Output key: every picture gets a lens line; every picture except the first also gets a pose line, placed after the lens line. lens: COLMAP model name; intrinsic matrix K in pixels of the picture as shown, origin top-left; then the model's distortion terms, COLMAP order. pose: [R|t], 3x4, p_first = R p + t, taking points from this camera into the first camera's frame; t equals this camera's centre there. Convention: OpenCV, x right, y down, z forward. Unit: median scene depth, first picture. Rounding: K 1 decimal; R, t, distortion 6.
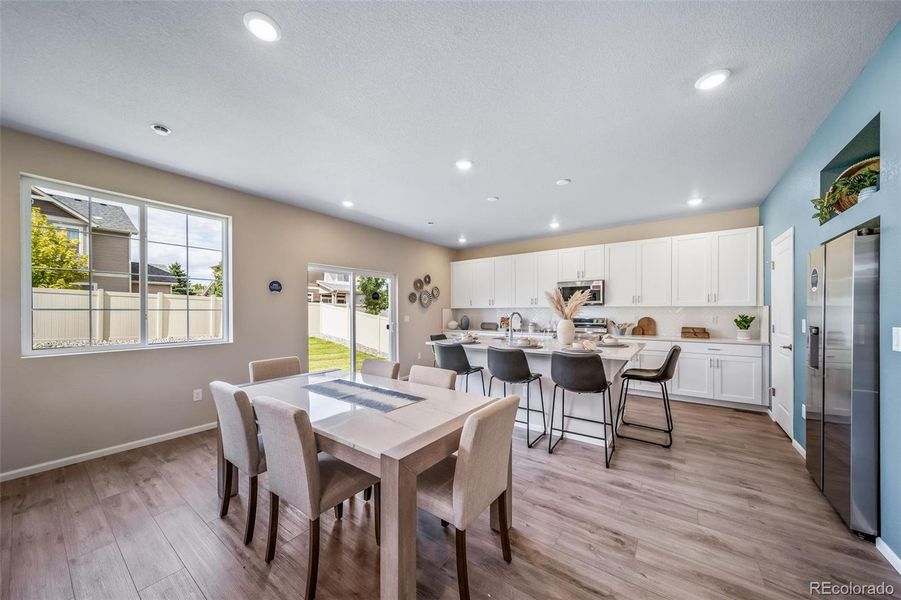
lens RADIAL K [[321.5, 0, 440.7], [0, 321.5, 309.9], [0, 0, 1]] dist [0.007709, -0.001185]
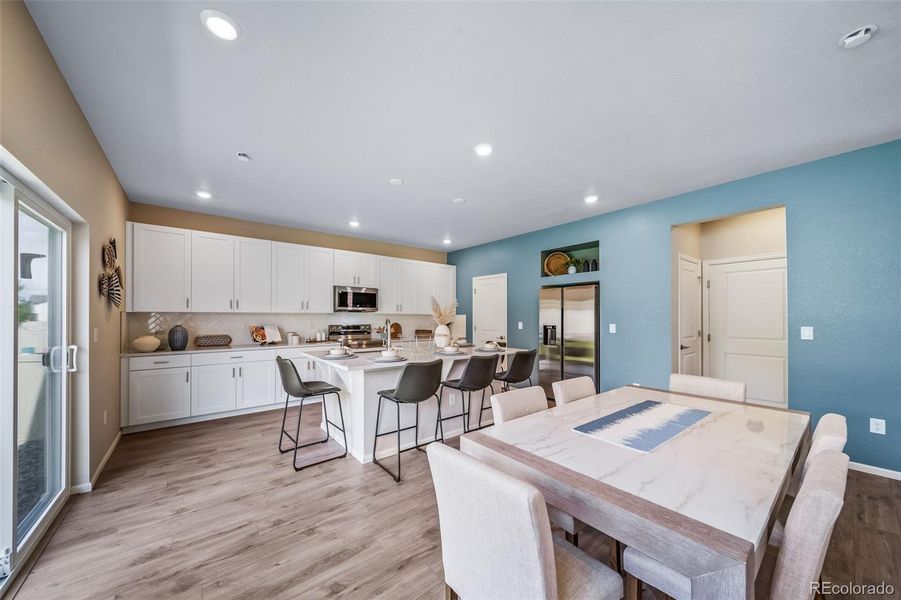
lens RADIAL K [[321.5, 0, 446.0], [0, 321.5, 313.8], [0, 0, 1]] dist [0.007709, -0.001185]
pose [[0.247837, 0.012931, 0.968716, -0.464146], [-0.005947, 0.999912, -0.011825, 0.002163], [-0.968784, -0.002830, 0.247892, 0.512790]]
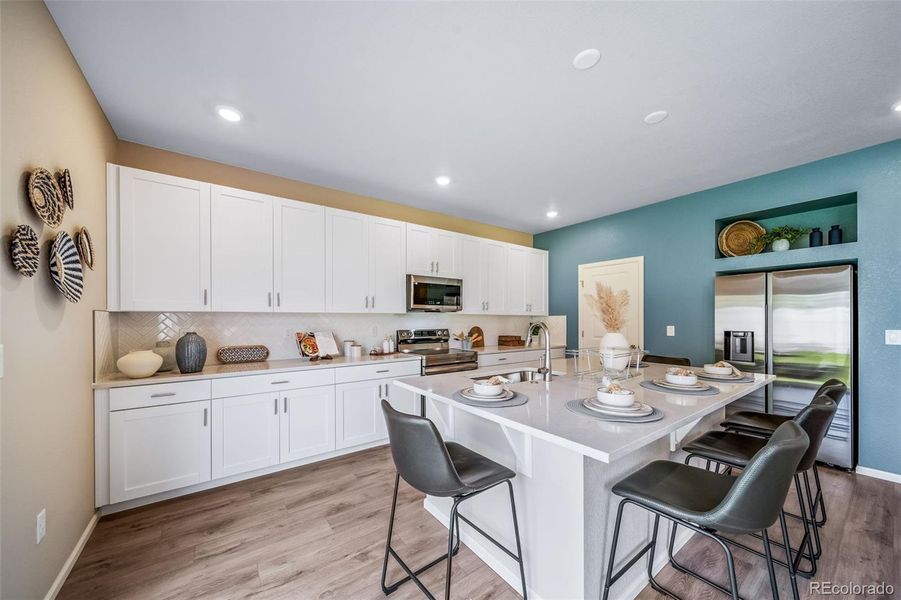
lens RADIAL K [[321.5, 0, 442.9], [0, 321.5, 318.9], [0, 0, 1]] dist [0.007709, -0.001185]
pose [[0.295730, 0.002173, 0.955269, -0.234279], [-0.005071, 0.999987, -0.000705, 0.002328], [-0.955258, -0.004636, 0.295737, 0.808729]]
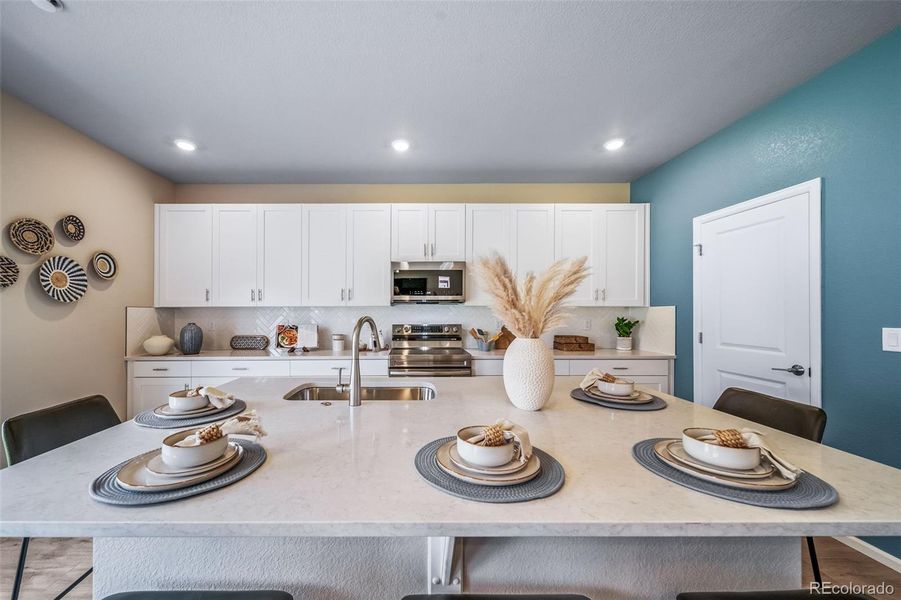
lens RADIAL K [[334.3, 0, 408.6], [0, 334.3, 307.7], [0, 0, 1]] dist [0.007301, -0.000079]
pose [[0.795985, 0.007308, 0.605273, 0.041904], [-0.001883, 0.999952, -0.009597, -0.000129], [-0.605314, 0.006499, 0.795960, 0.563002]]
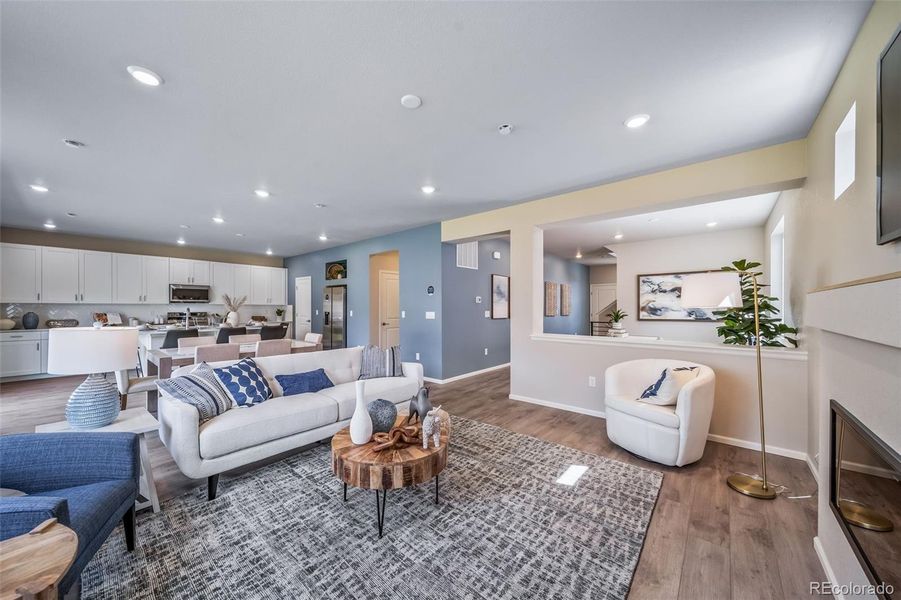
lens RADIAL K [[321.5, 0, 441.4], [0, 321.5, 307.3], [0, 0, 1]] dist [0.007709, -0.001185]
pose [[0.080521, 0.001244, 0.996752, -0.876408], [-0.006597, 0.999978, -0.000715, -0.000831], [-0.996731, -0.006518, 0.080527, -0.176739]]
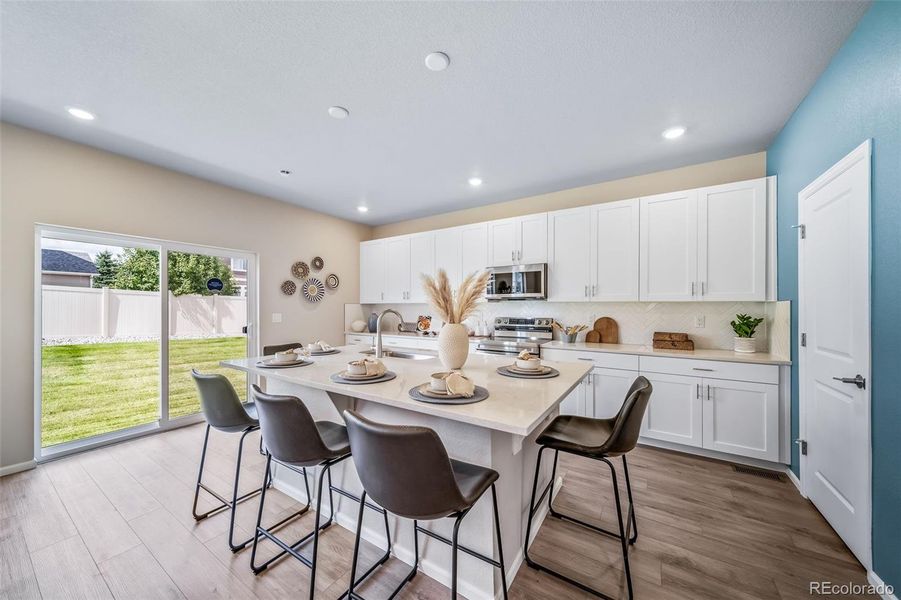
lens RADIAL K [[321.5, 0, 442.0], [0, 321.5, 304.6], [0, 0, 1]] dist [0.007709, -0.001185]
pose [[0.998100, 0.004223, 0.061463, 0.239302], [-0.003953, 0.999982, -0.004517, 0.000154], [-0.061481, 0.004265, 0.998099, 0.321756]]
